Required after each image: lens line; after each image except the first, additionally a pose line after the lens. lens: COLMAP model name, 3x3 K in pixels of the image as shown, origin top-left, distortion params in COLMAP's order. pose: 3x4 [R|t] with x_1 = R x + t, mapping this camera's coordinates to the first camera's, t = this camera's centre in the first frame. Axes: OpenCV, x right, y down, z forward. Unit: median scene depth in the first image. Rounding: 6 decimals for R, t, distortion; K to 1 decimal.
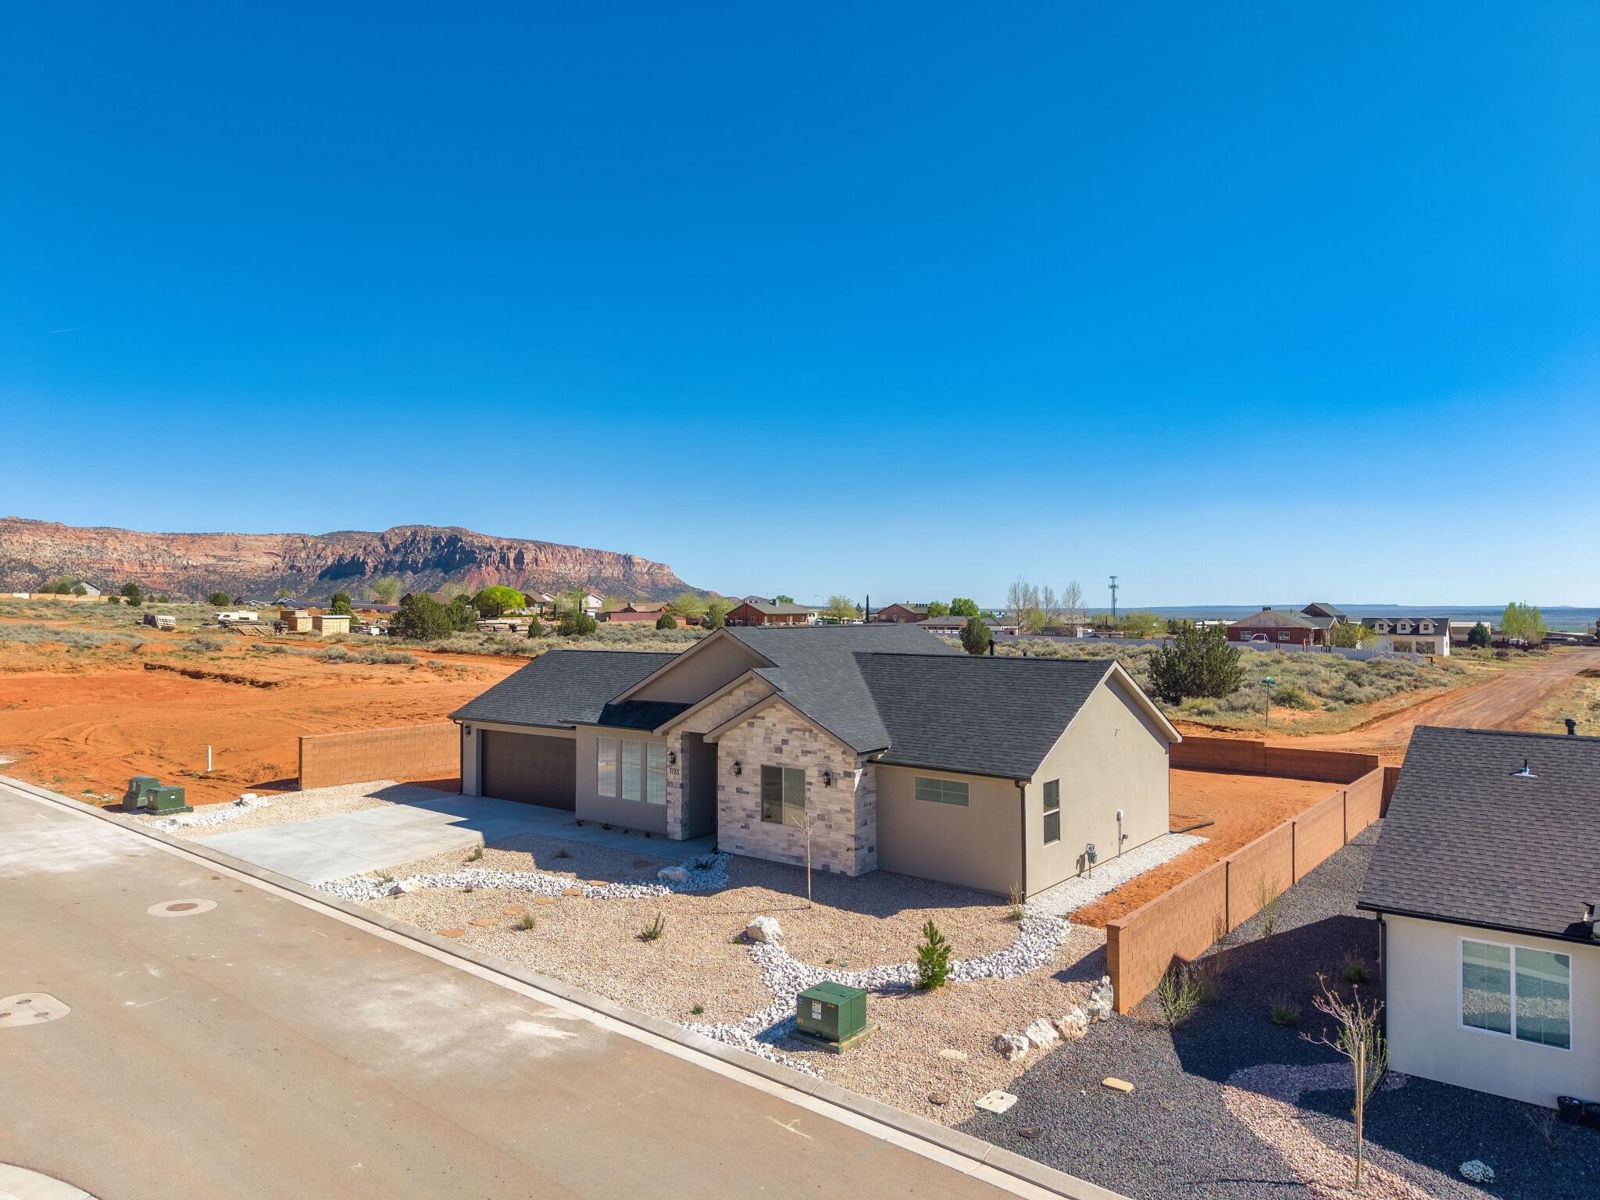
lens RADIAL K [[1067.3, 0, 797.4], [0, 1067.3, 565.4], [0, 0, 1]] dist [0.025112, -0.023130]
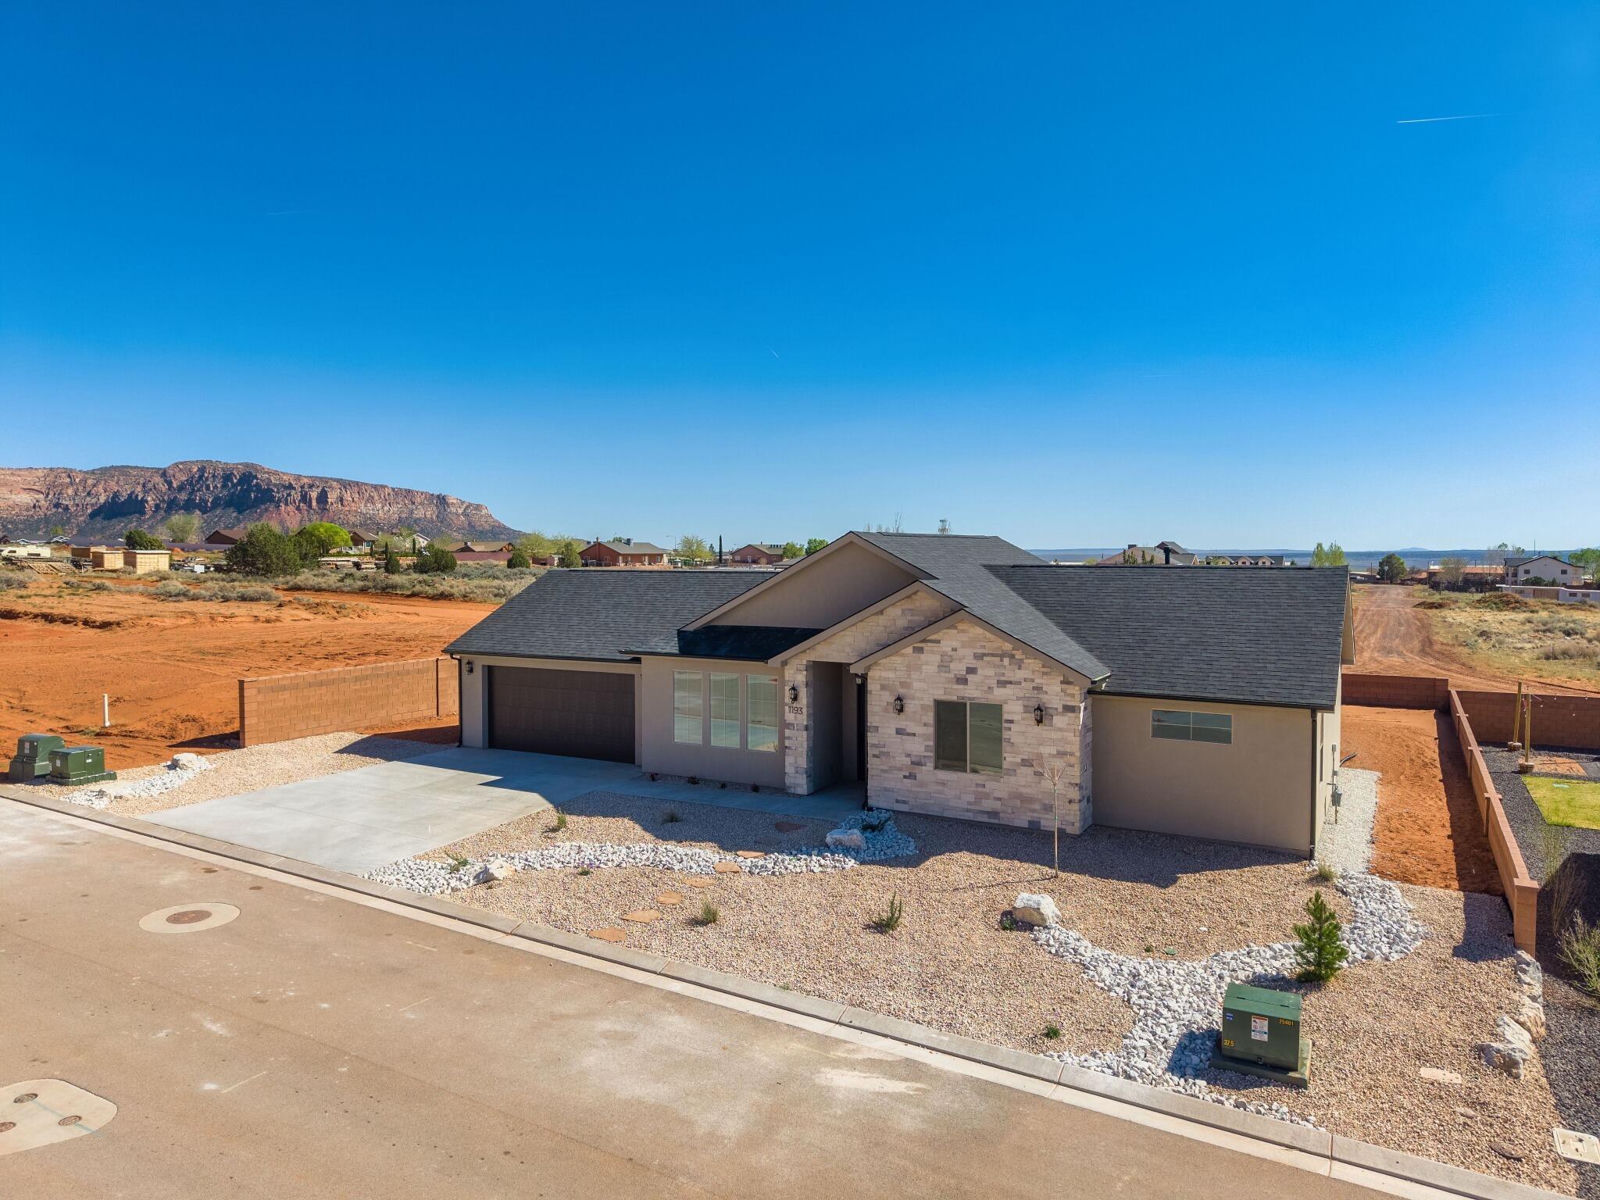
lens RADIAL K [[1067.3, 0, 796.9], [0, 1067.3, 592.6], [0, 0, 1]] dist [0.025112, -0.023130]
pose [[0.987101, -0.005293, 0.160014, -0.264398], [-0.007306, 0.996923, 0.078042, 0.046020], [-0.159935, -0.078204, 0.984025, 0.240685]]
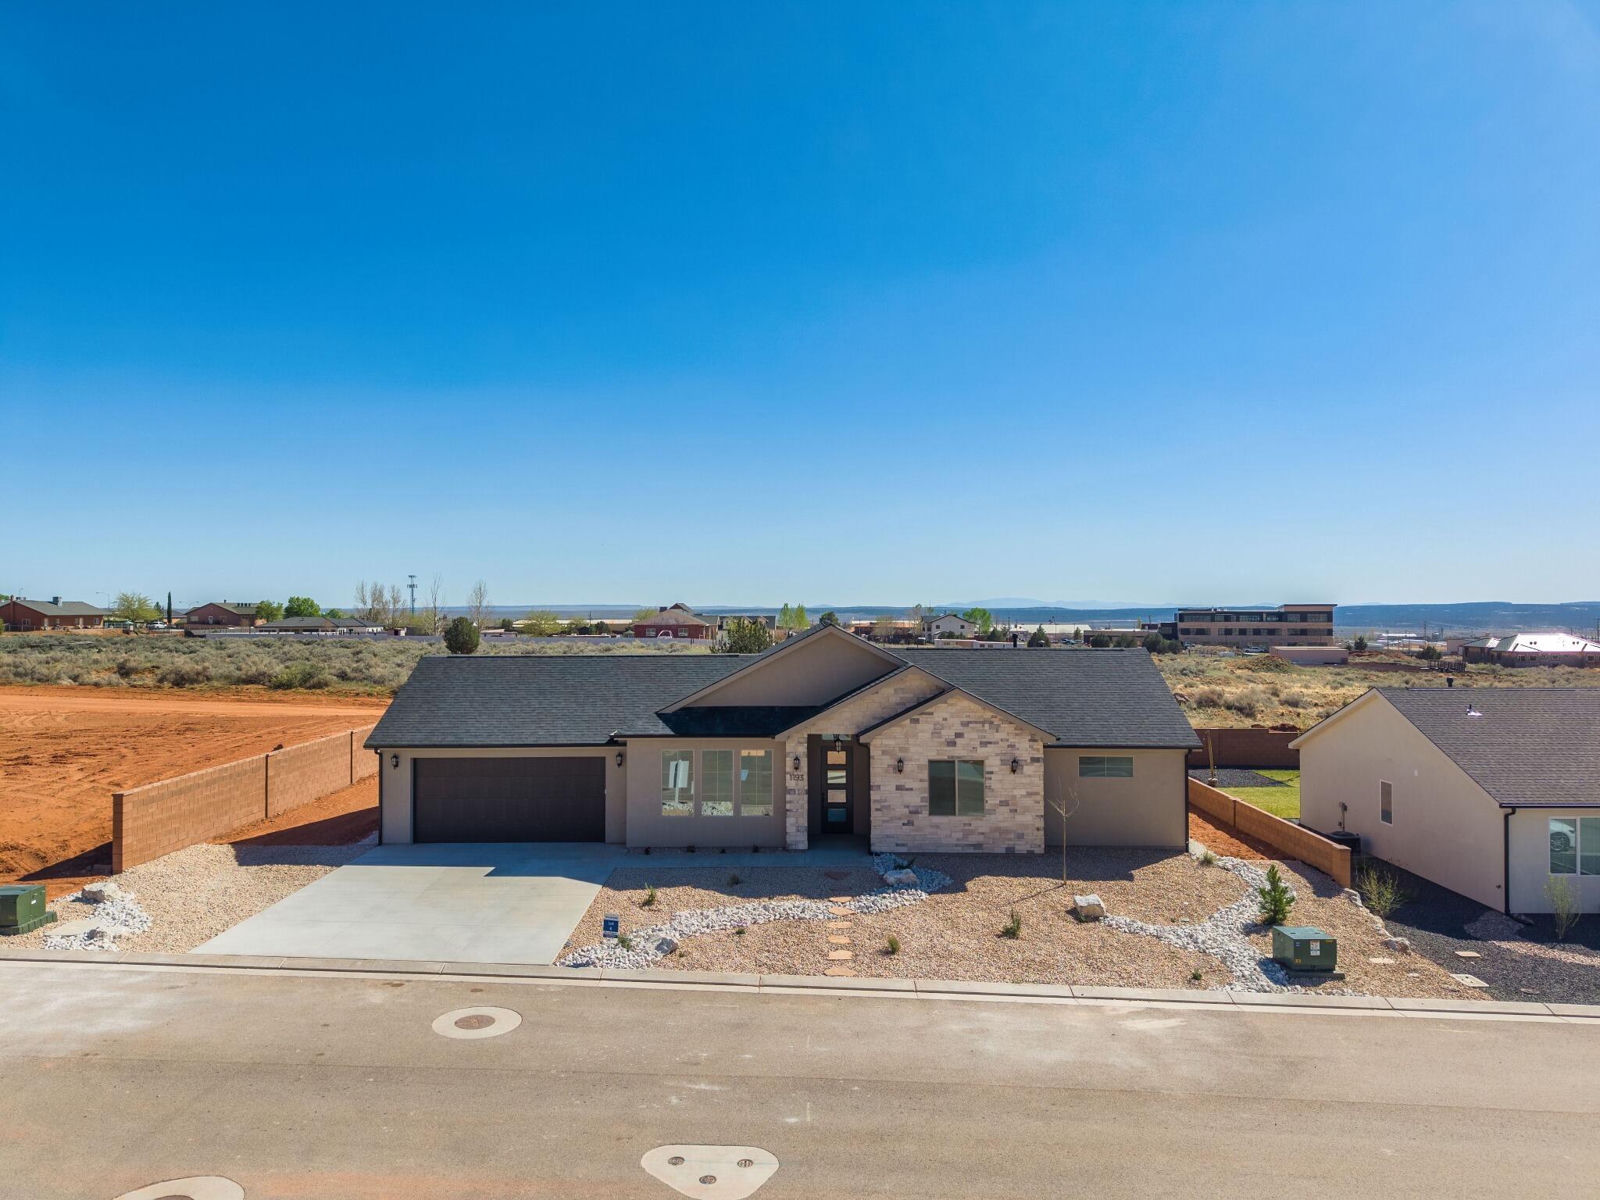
lens RADIAL K [[1067.3, 0, 798.8], [0, 1067.3, 584.1], [0, 0, 1]] dist [0.025112, -0.023130]
pose [[0.791556, 0.013885, 0.610939, -0.756673], [-0.024720, 0.999651, 0.009309, 0.014059], [-0.610596, -0.022471, 0.791623, 0.280823]]
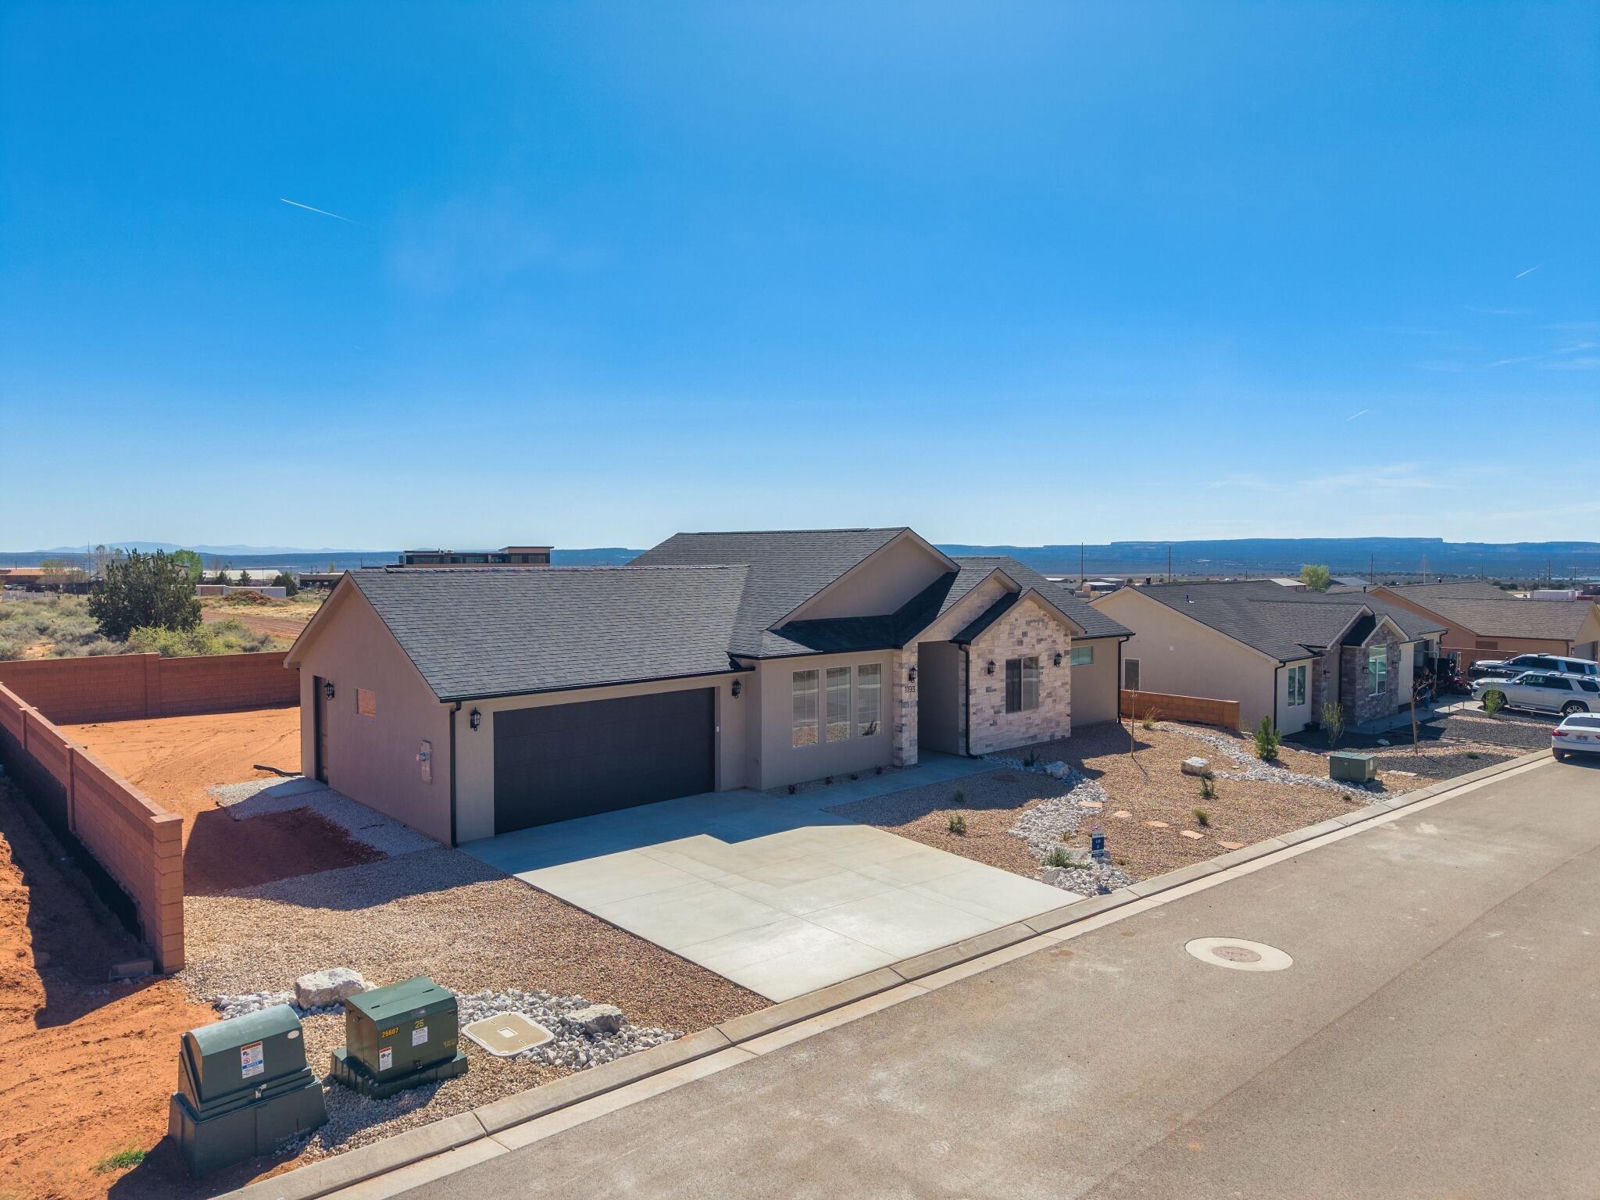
lens RADIAL K [[1067.3, 0, 799.9], [0, 1067.3, 598.1], [0, 0, 1]] dist [0.025112, -0.023130]
pose [[0.164014, -0.041081, 0.985602, -1.087266], [-0.039343, 0.998065, 0.048148, 0.086105], [-0.985673, -0.046674, 0.162081, 1.039696]]
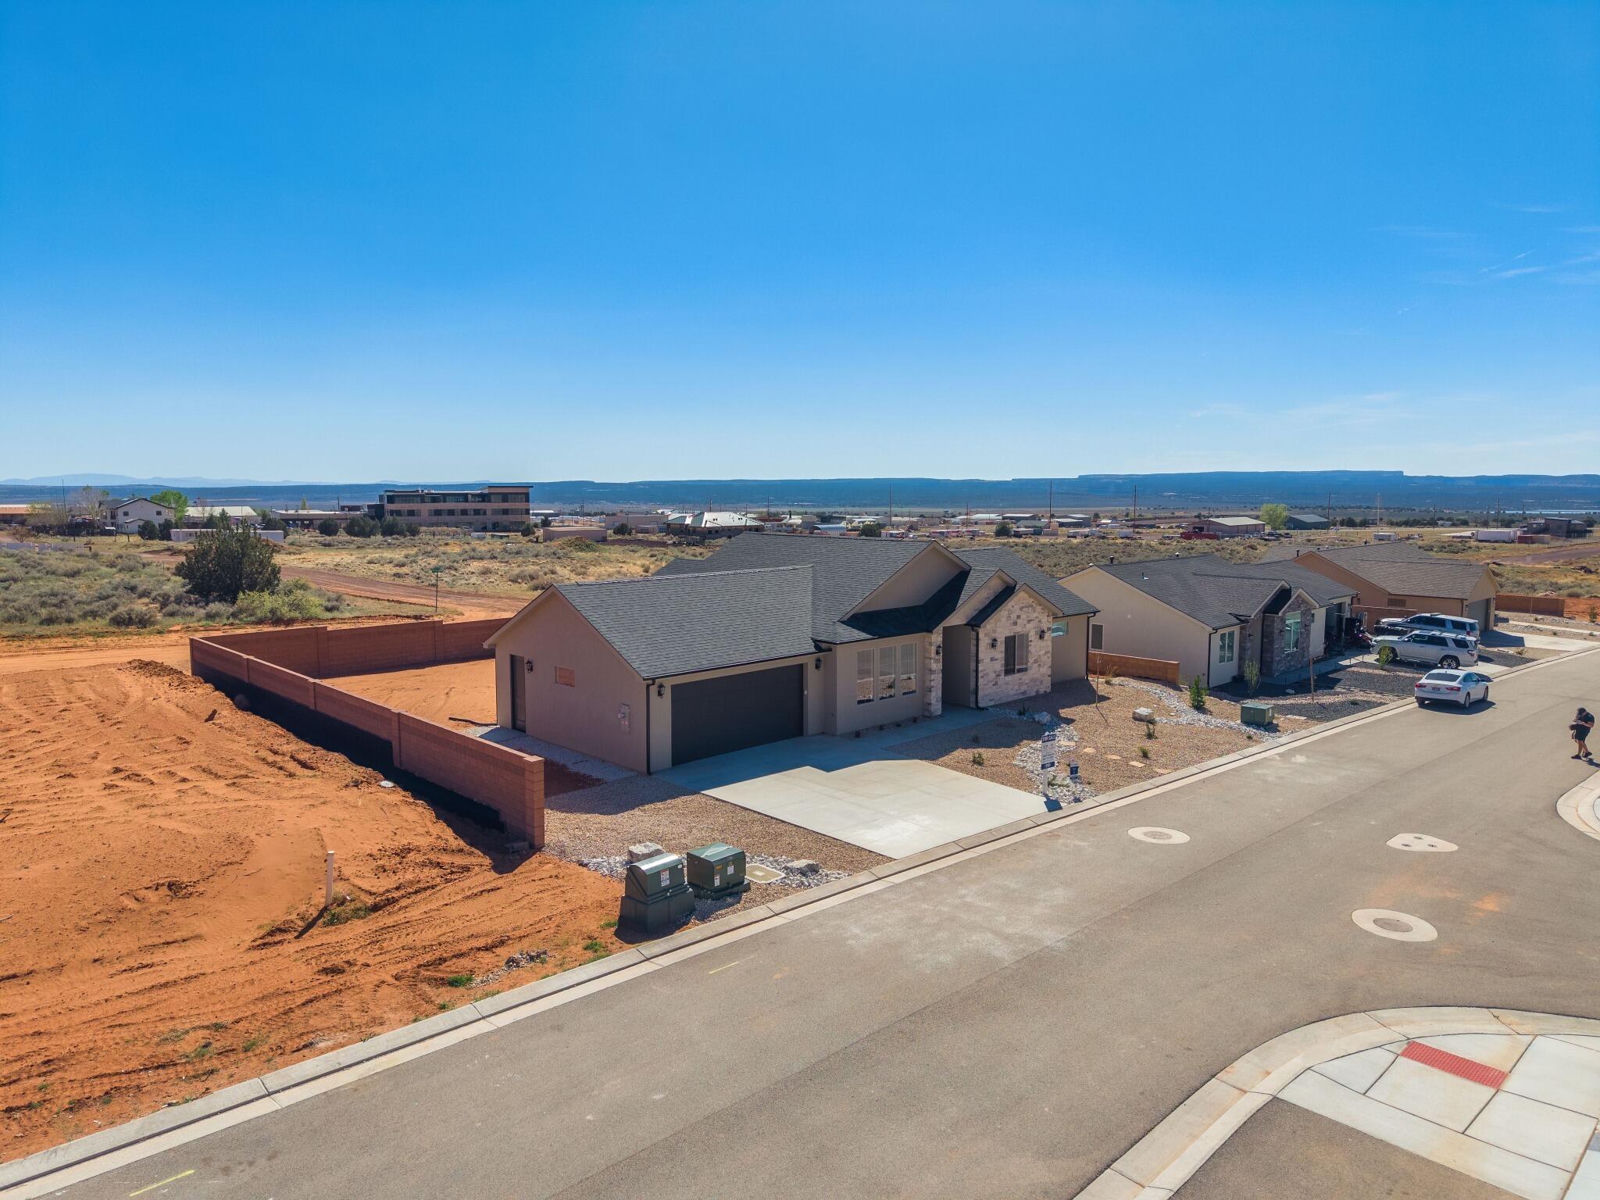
lens RADIAL K [[1067.3, 0, 792.7], [0, 1067.3, 591.2], [0, 0, 1]] dist [0.025112, -0.023130]
pose [[0.140670, -0.097271, 0.985267, -1.445911], [-0.039268, 0.993831, 0.103723, -0.005285], [-0.989277, -0.053280, 0.135983, 1.095568]]
